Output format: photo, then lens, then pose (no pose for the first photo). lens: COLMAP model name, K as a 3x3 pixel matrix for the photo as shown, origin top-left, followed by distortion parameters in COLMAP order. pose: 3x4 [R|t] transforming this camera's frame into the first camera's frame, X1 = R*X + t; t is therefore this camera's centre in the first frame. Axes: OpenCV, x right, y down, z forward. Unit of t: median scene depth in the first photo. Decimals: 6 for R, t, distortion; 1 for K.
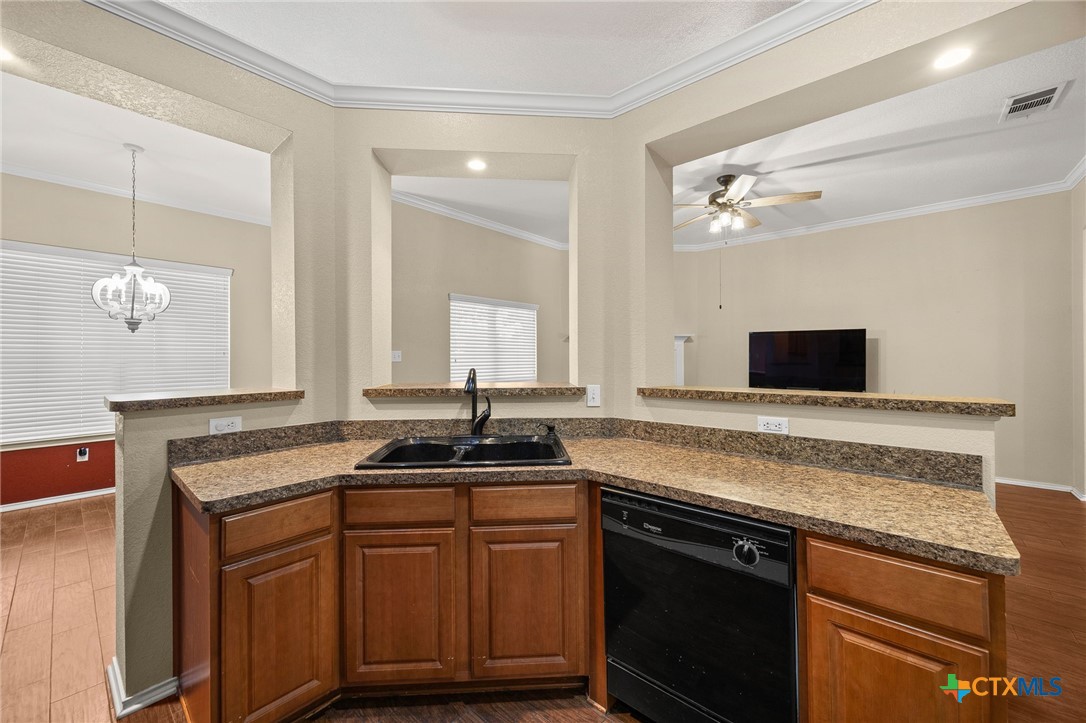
lens RADIAL K [[419.6, 0, 536.5], [0, 419.6, 356.7], [0, 0, 1]] dist [0.002025, 0.000034]
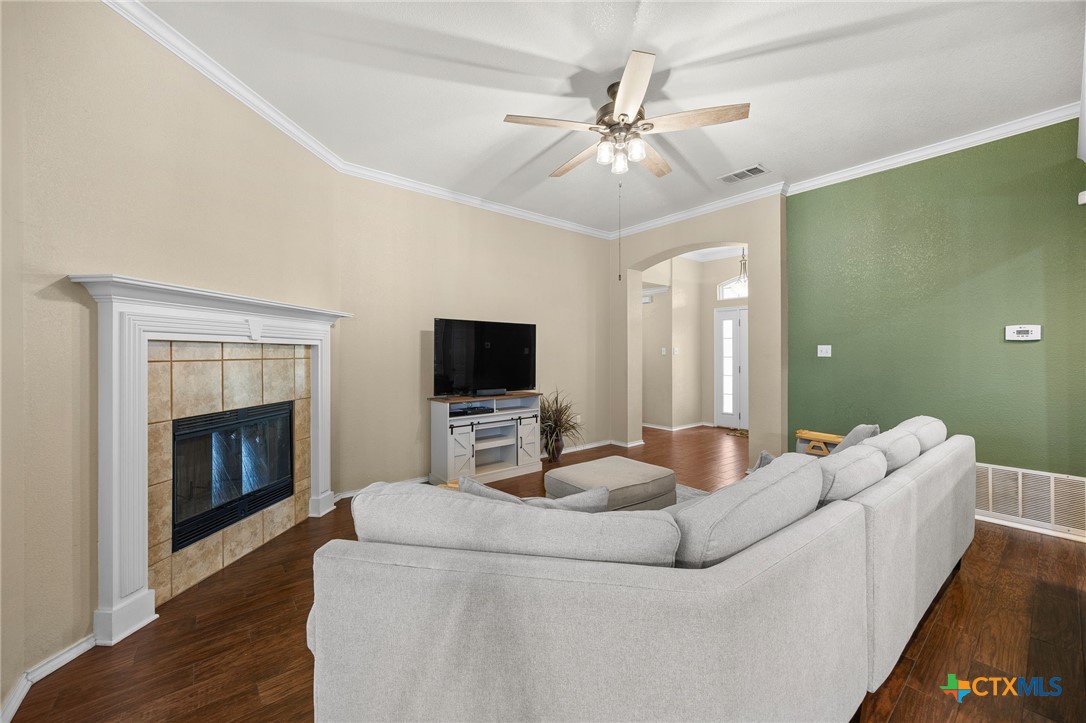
lens RADIAL K [[420.4, 0, 540.4], [0, 420.4, 359.3], [0, 0, 1]] dist [0.008485, 0.000073]
pose [[0.159595, -0.012888, 0.987098, -0.193655], [0.000019, 0.999915, 0.013052, 0.001979], [-0.987183, -0.002064, 0.159582, 0.832503]]
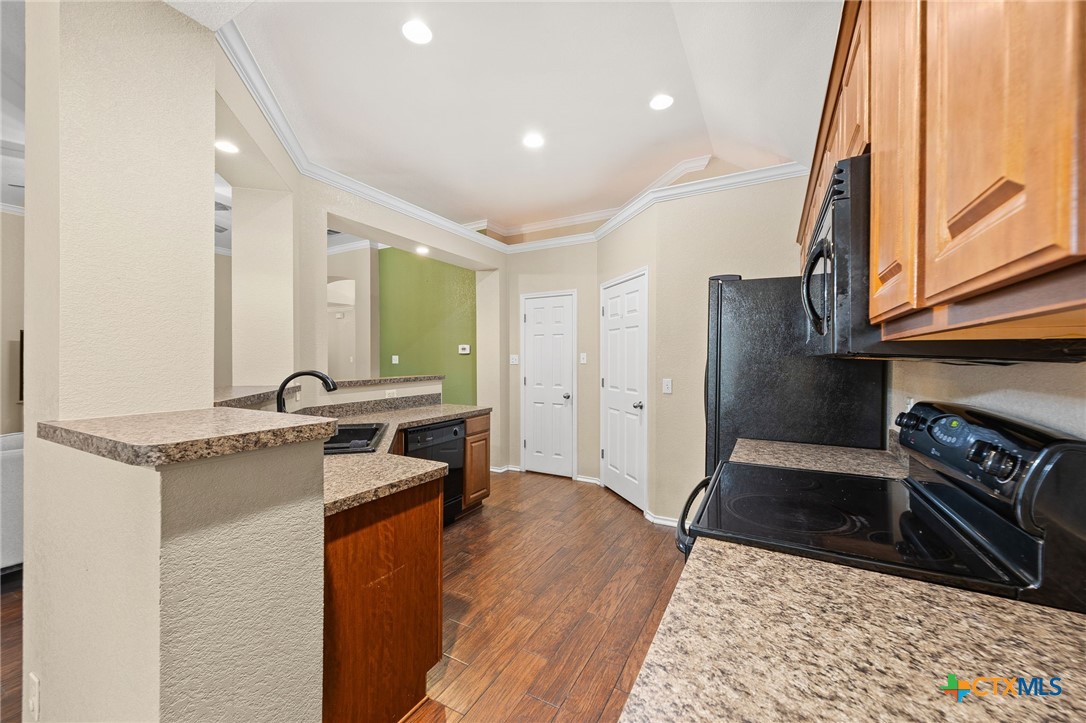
lens RADIAL K [[420.4, 0, 540.4], [0, 420.4, 359.3], [0, 0, 1]] dist [0.008485, 0.000073]
pose [[-0.222367, 0.003002, 0.974958, -1.612044], [0.000326, 0.999995, -0.003005, 0.001644], [-0.974963, -0.000351, -0.222367, 0.756077]]
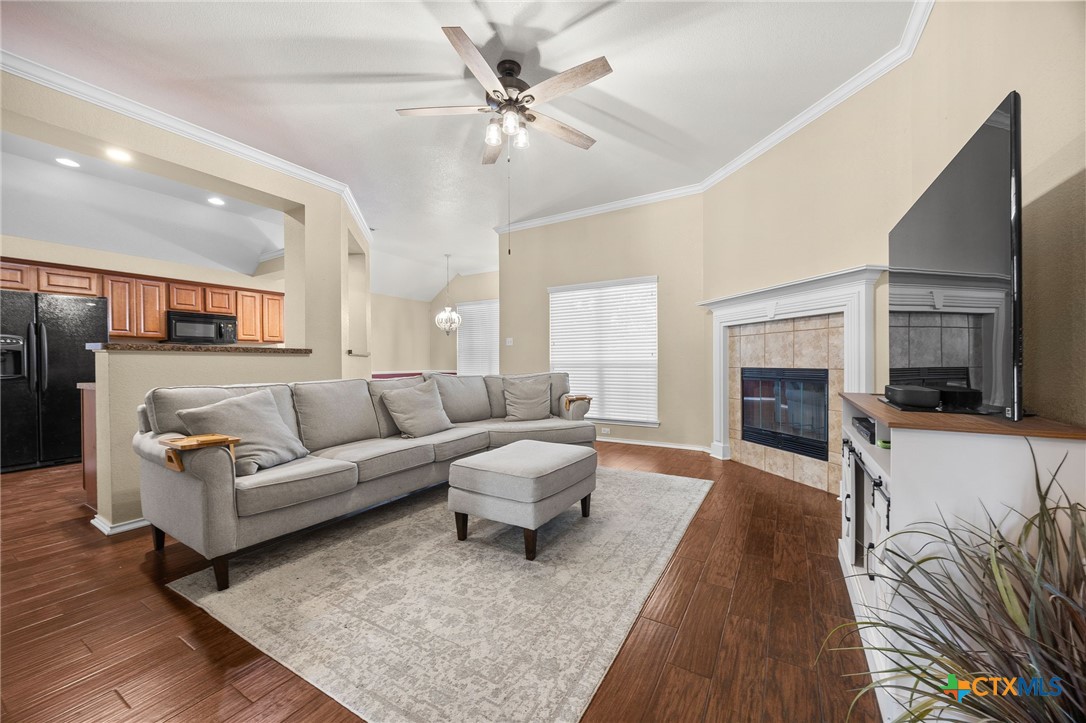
lens RADIAL K [[409.1, 0, 540.3], [0, 409.1, 364.9], [0, 0, 1]] dist [-0.006266, 0.000005]
pose [[0.186831, 0.008845, -0.982352, 0.932188], [0.007326, 0.999919, 0.010397, 0.056763], [0.982365, -0.009139, 0.186751, 0.747786]]
